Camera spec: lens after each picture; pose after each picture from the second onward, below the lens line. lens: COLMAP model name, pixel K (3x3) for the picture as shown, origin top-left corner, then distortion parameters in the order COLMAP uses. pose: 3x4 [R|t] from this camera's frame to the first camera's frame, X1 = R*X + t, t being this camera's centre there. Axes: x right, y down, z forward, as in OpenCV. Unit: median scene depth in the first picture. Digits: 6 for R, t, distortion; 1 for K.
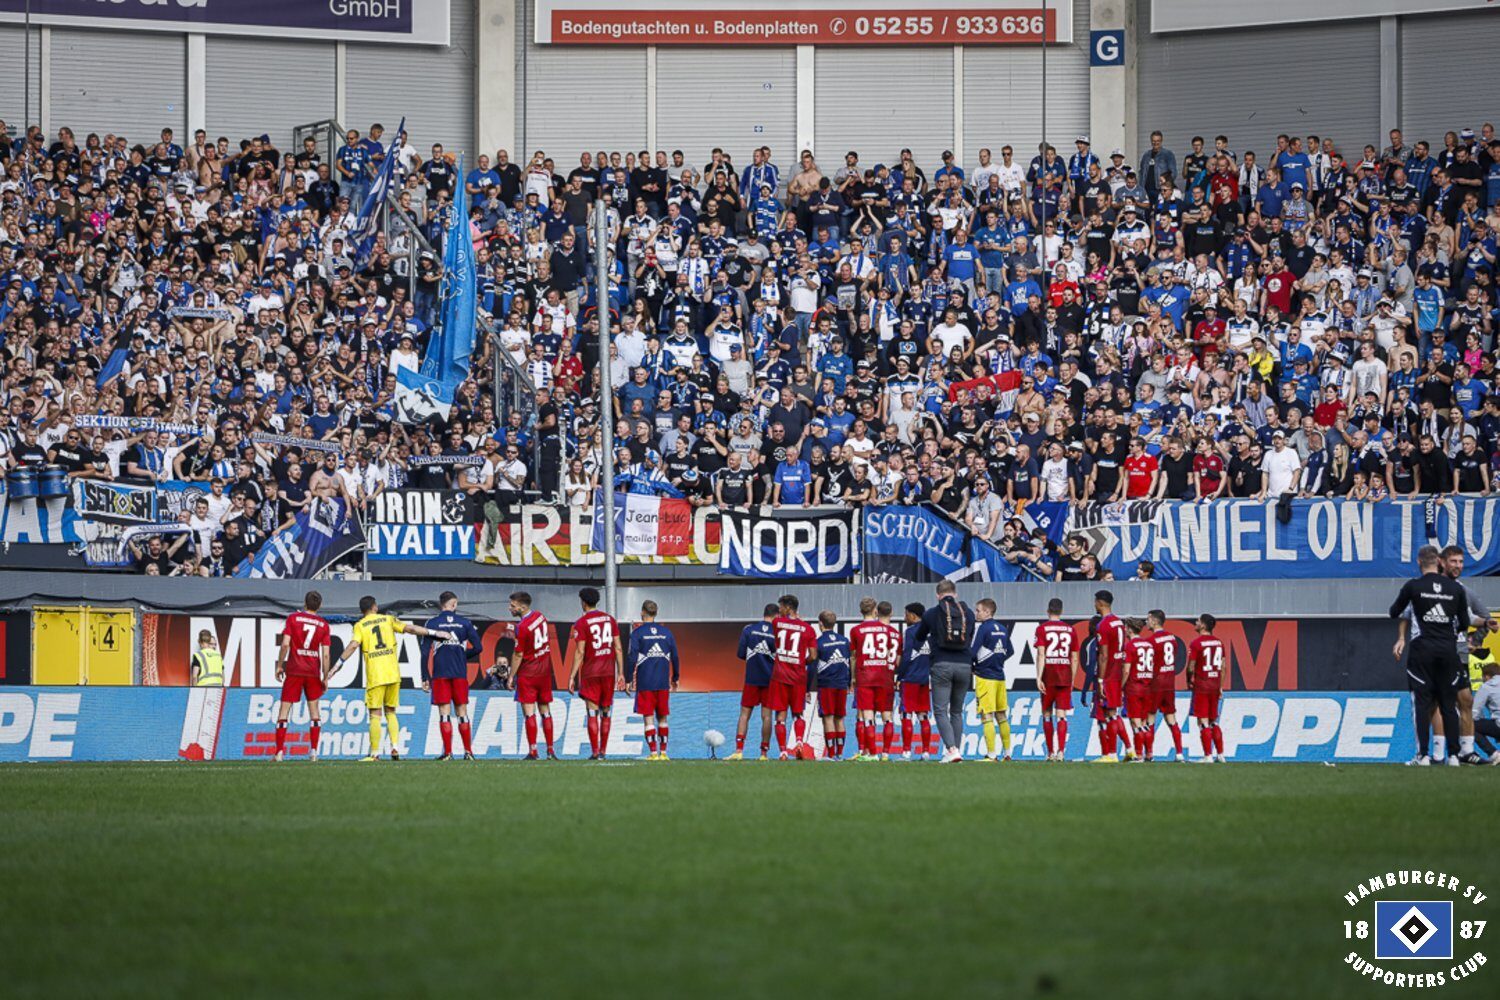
lens RADIAL K [[6189.3, 0, 738.1], [0, 6189.3, 492.9], [0, 0, 1]] dist [0.025692, 0.000000]
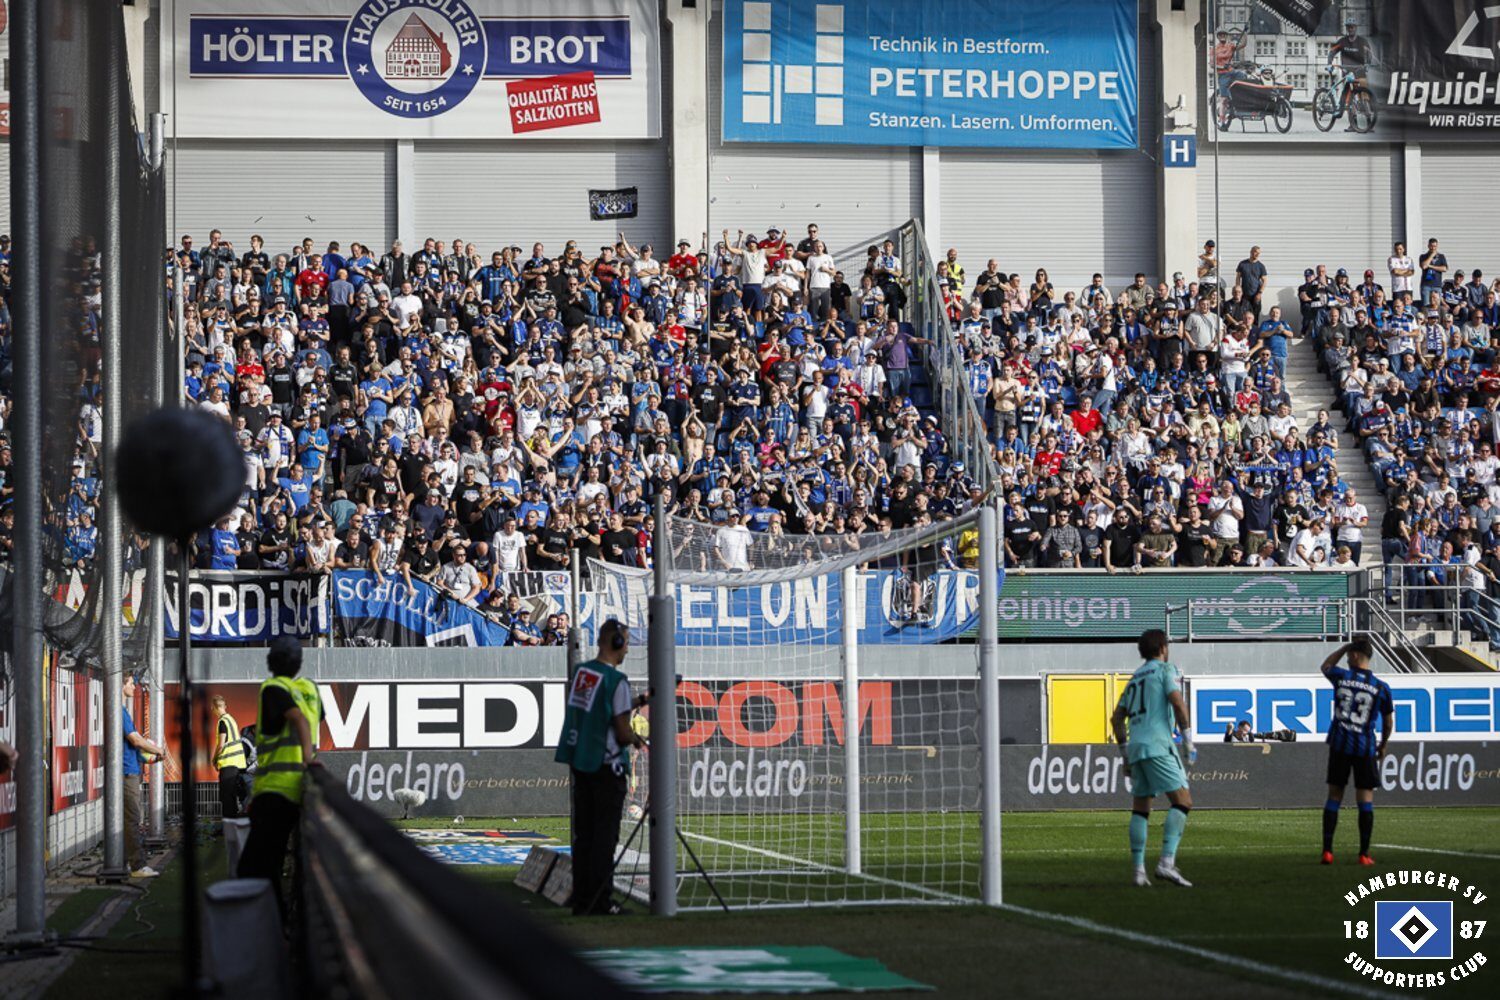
lens RADIAL K [[4899.7, 0, 764.0], [0, 4899.7, 405.5], [0, 0, 1]] dist [-0.052377, 0.000000]
pose [[0.749859, 0.038813, 0.660458, -0.476842], [-0.013277, 0.998959, -0.043631, 0.009236], [-0.661464, 0.023948, 0.749594, 0.336158]]
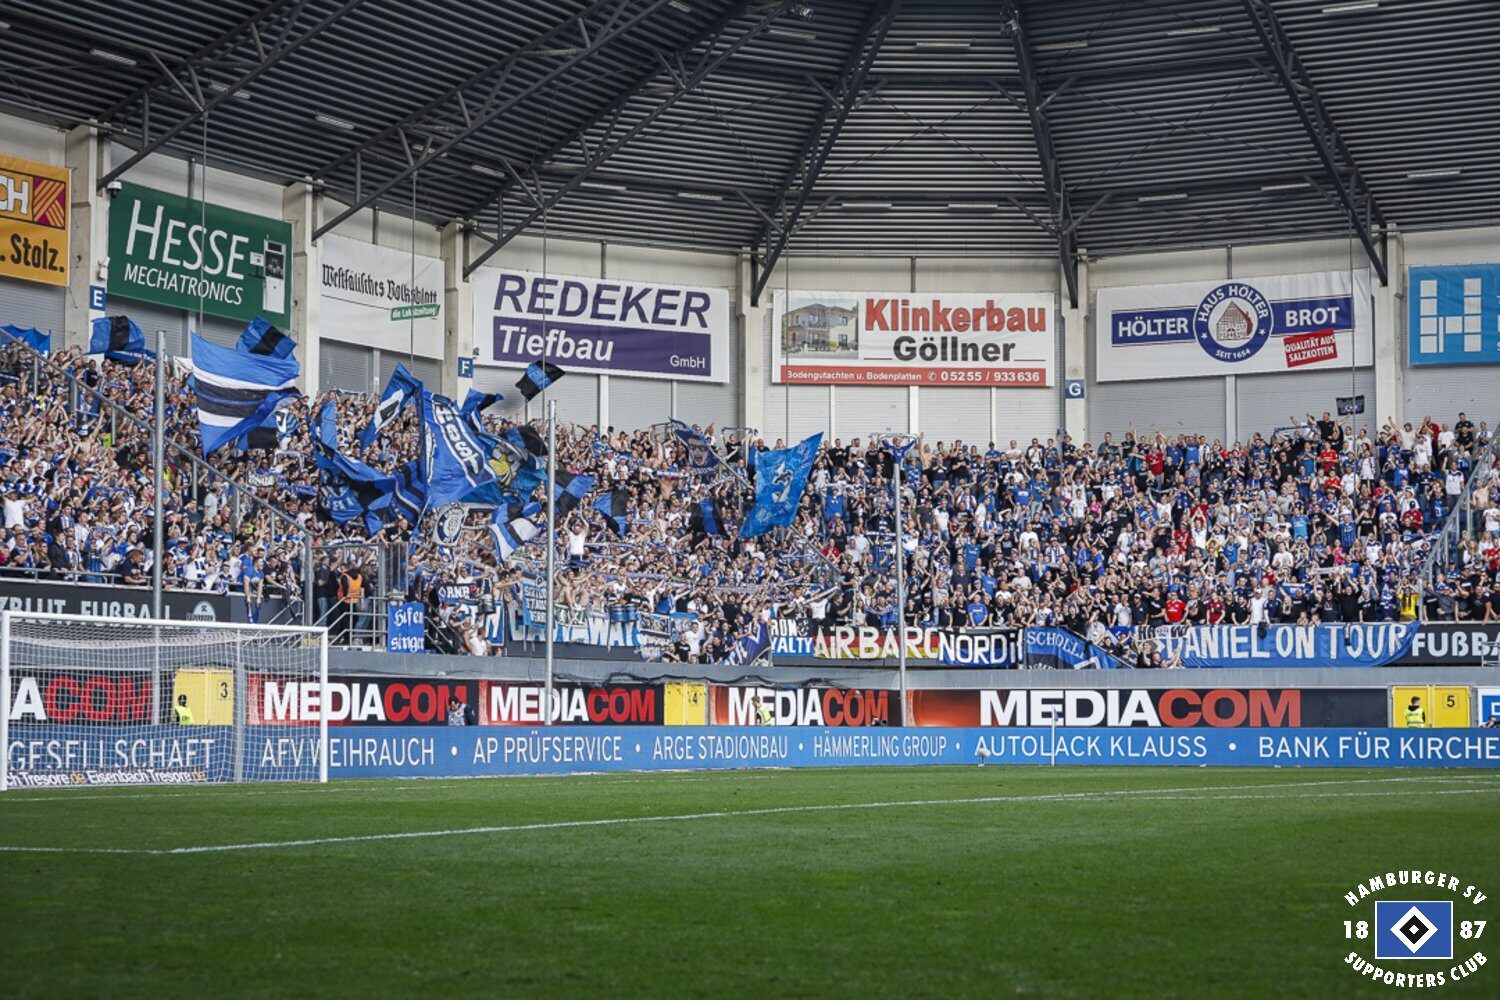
lens RADIAL K [[2984.7, 0, 720.0], [0, 2984.7, 486.0], [0, 0, 1]] dist [-0.029193, 0.000000]
pose [[0.993343, 0.009999, 0.114759, -0.178194], [-0.004831, 0.998965, -0.045221, 0.000518], [-0.115093, 0.044365, 0.992364, 0.110753]]
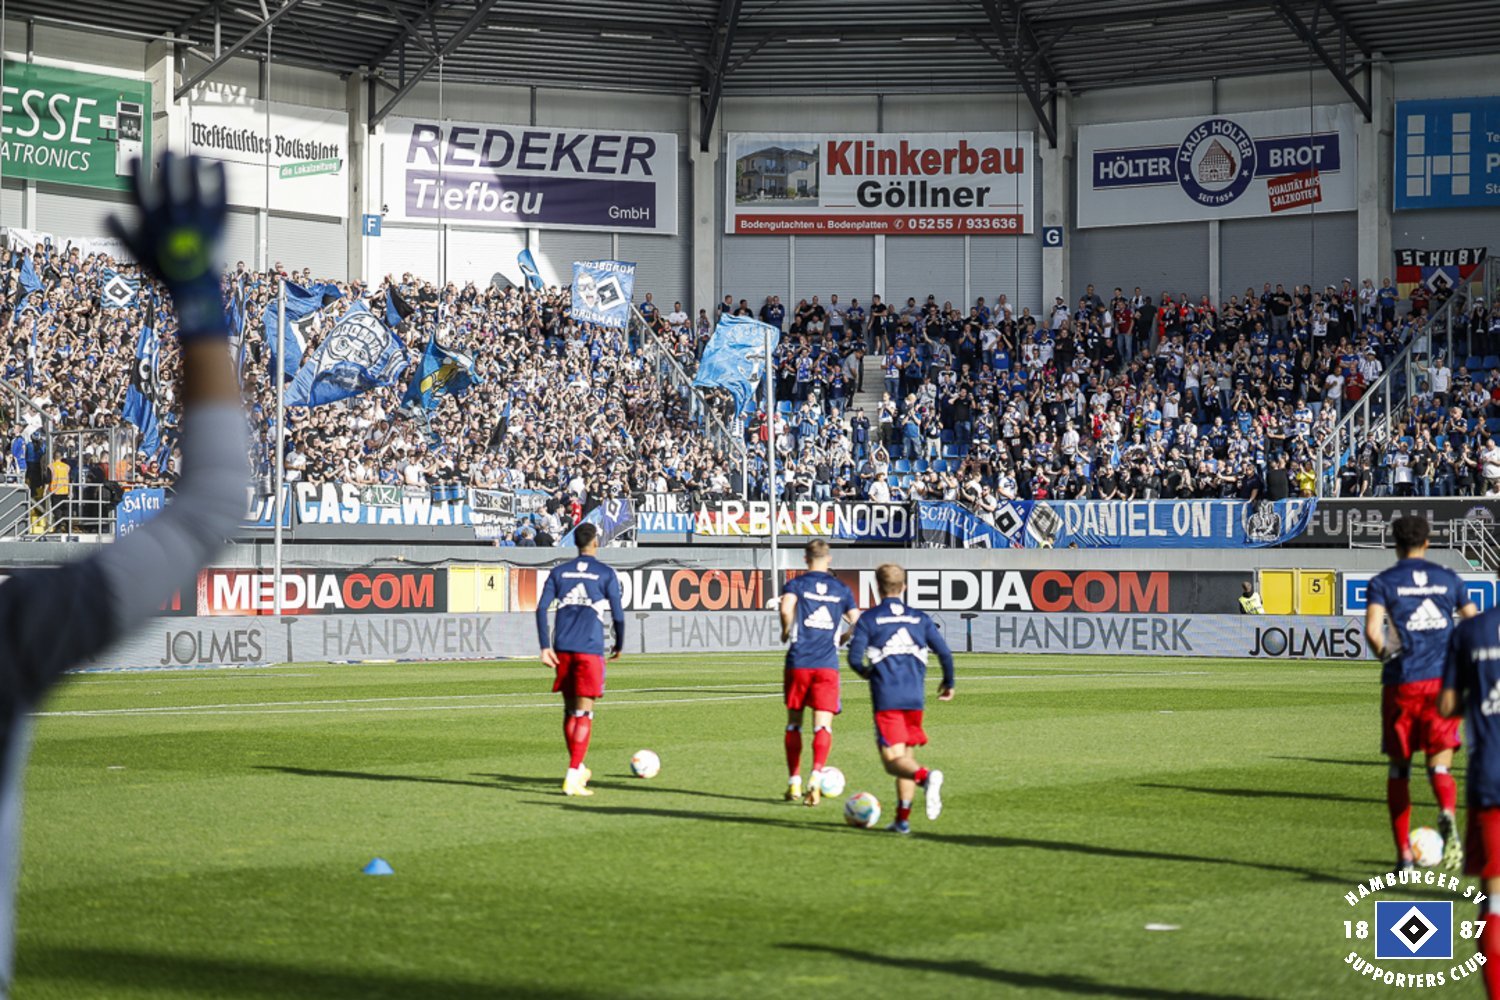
lens RADIAL K [[3402.8, 0, 697.2], [0, 3402.8, 711.1], [0, 0, 1]] dist [-0.141976, 0.000000]
pose [[0.999483, 0.002939, -0.032026, -0.011223], [-0.000535, 0.997197, 0.074816, -0.011197], [0.032156, -0.074760, 0.996683, 0.035873]]
